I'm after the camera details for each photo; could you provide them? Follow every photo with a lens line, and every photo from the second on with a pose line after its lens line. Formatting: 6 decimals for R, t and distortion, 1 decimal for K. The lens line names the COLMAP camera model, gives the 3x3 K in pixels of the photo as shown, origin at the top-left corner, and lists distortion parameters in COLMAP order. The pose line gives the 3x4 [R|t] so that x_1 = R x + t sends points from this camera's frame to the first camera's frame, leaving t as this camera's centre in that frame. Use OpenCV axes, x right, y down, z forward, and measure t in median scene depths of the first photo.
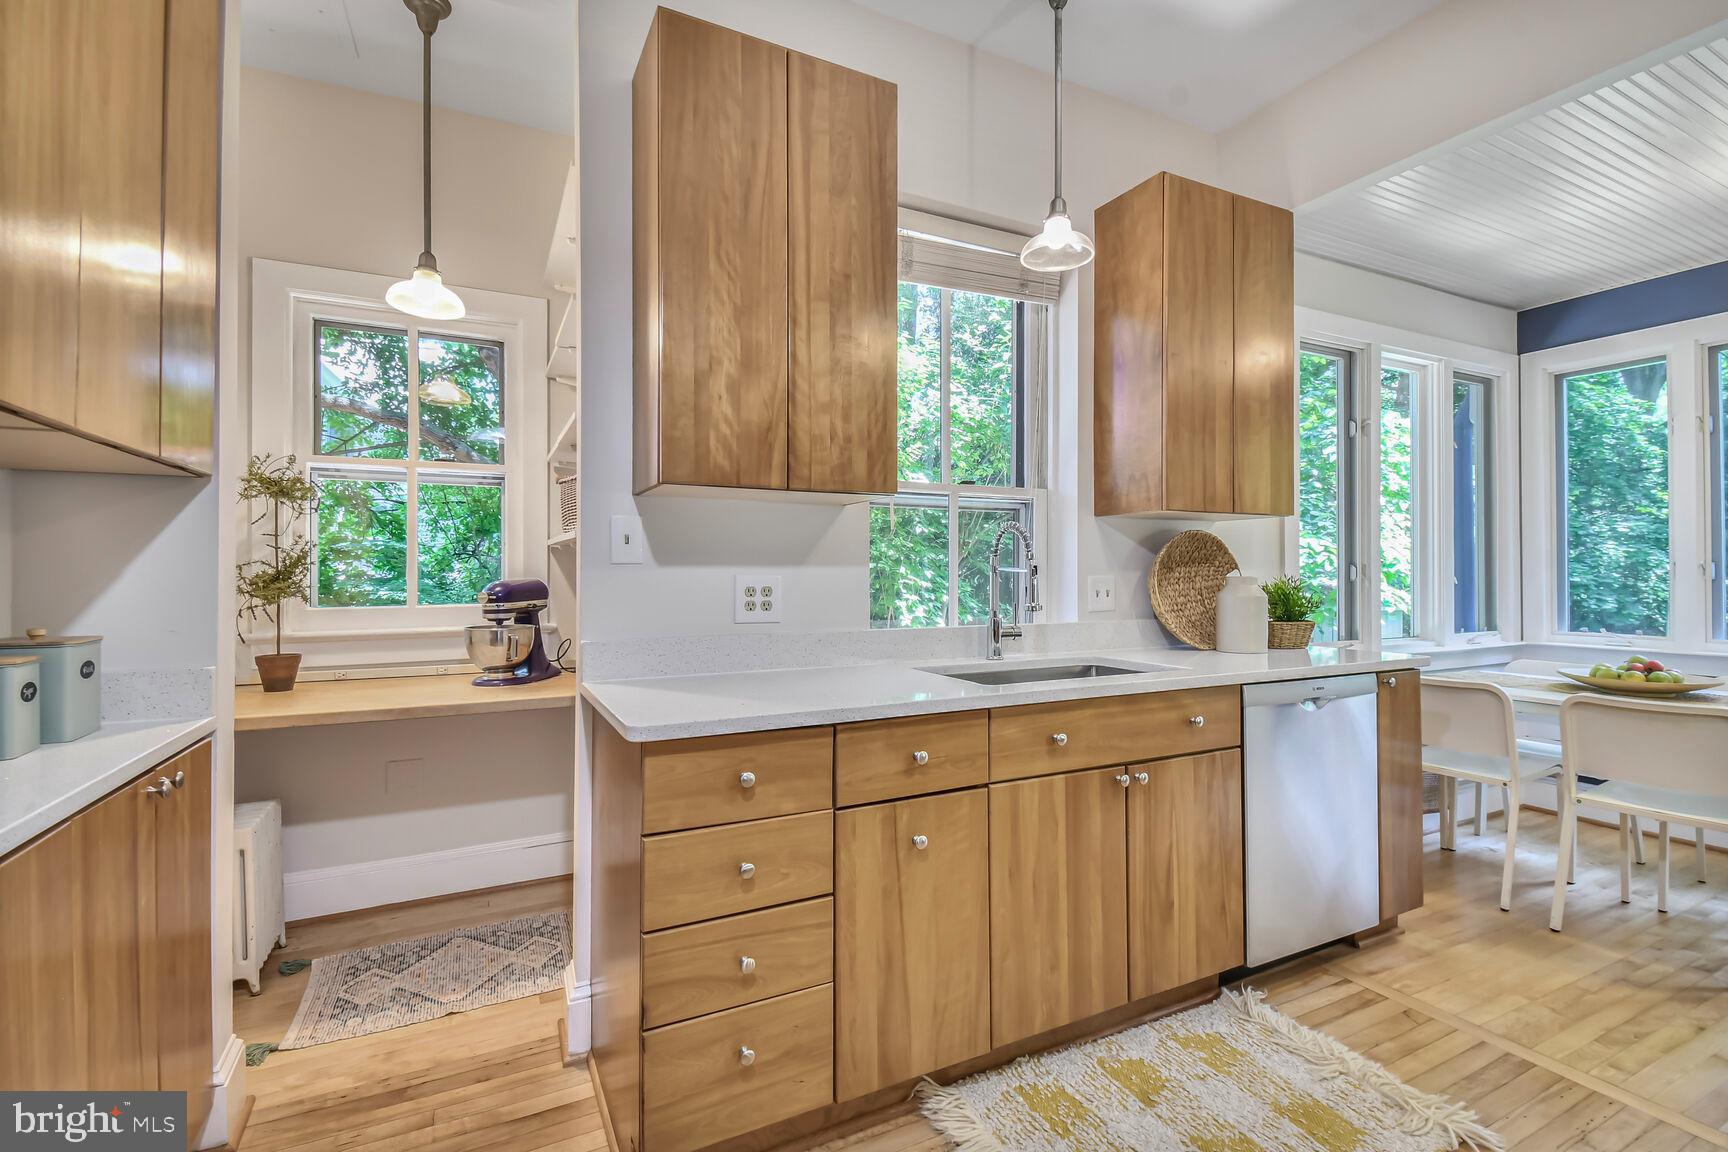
lens RADIAL K [[783.6, 0, 871.7], [0, 783.6, 567.5], [0, 0, 1]] dist [0.027493, -0.021034]
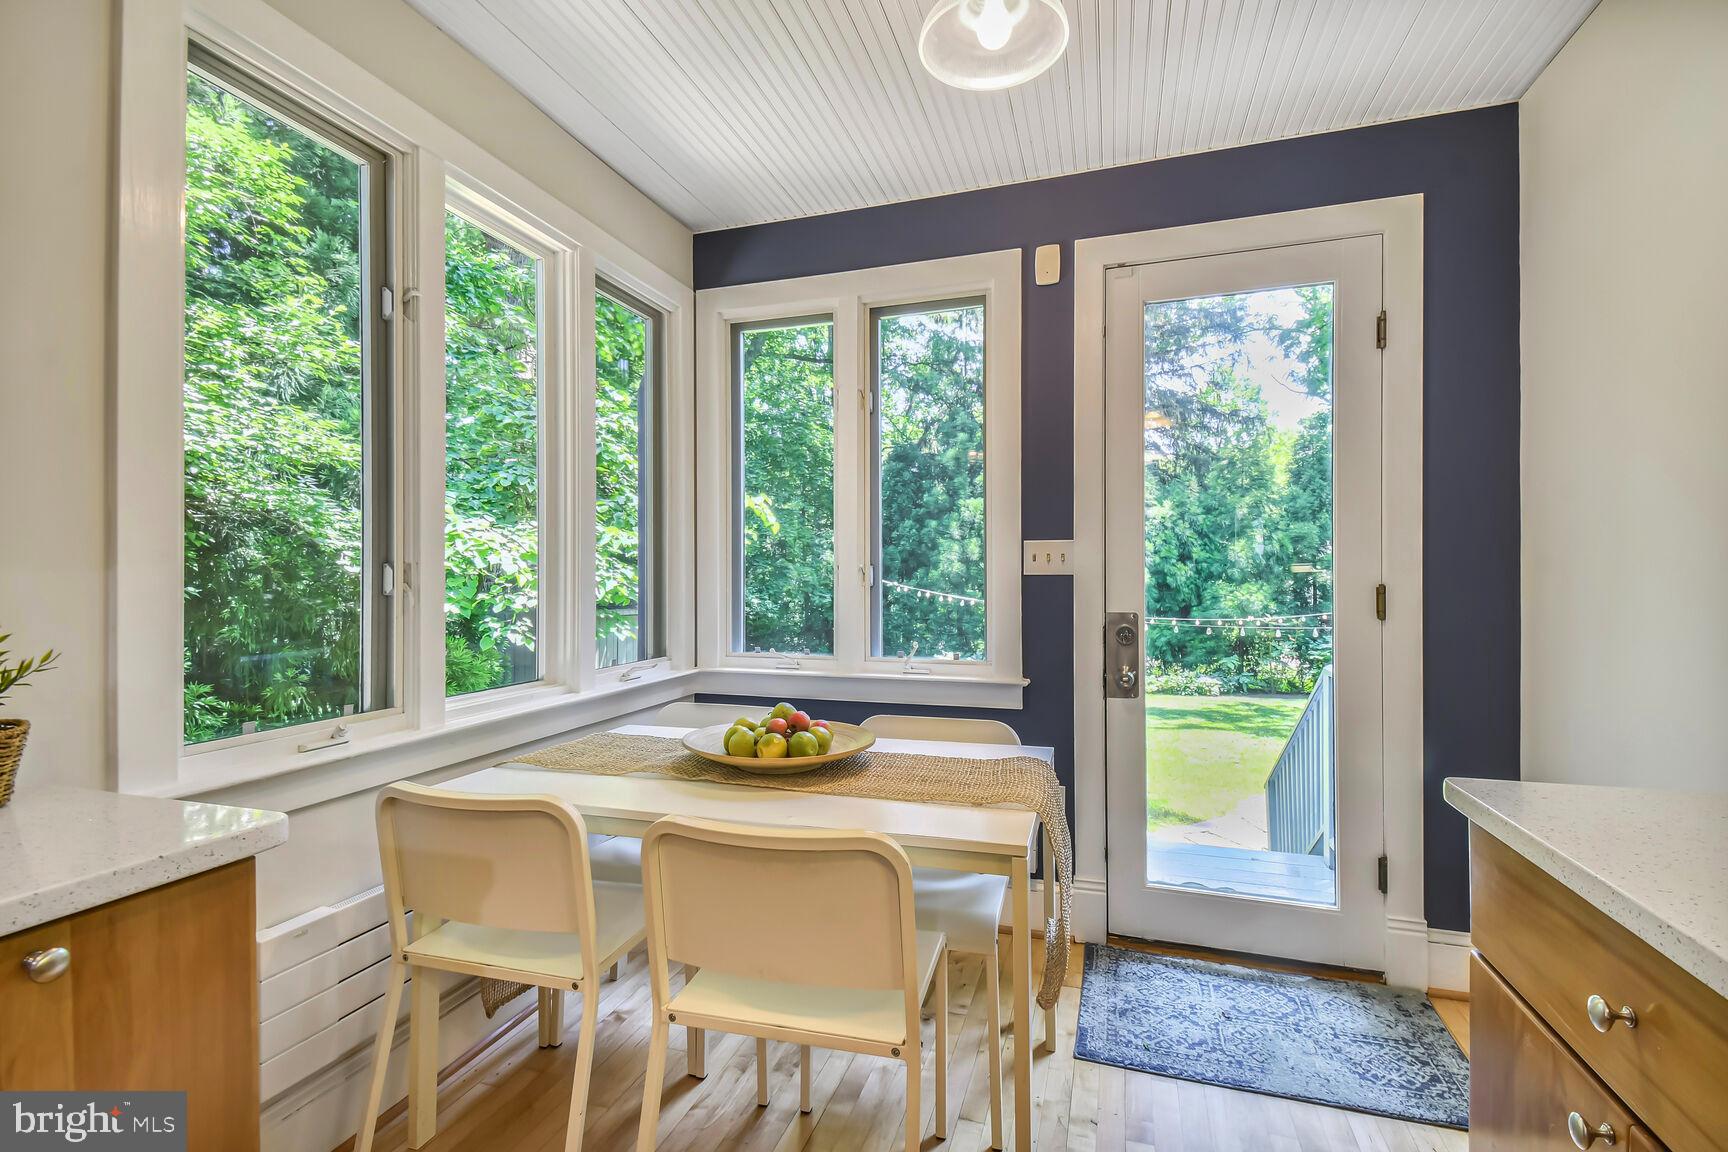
lens RADIAL K [[783.6, 0, 871.7], [0, 783.6, 567.5], [0, 0, 1]] dist [0.027493, -0.021034]
pose [[0.695785, 0.007642, 0.718209, 0.448053], [-0.006367, 0.999970, -0.004471, -0.000847], [-0.718221, -0.001462, 0.695813, 0.398227]]
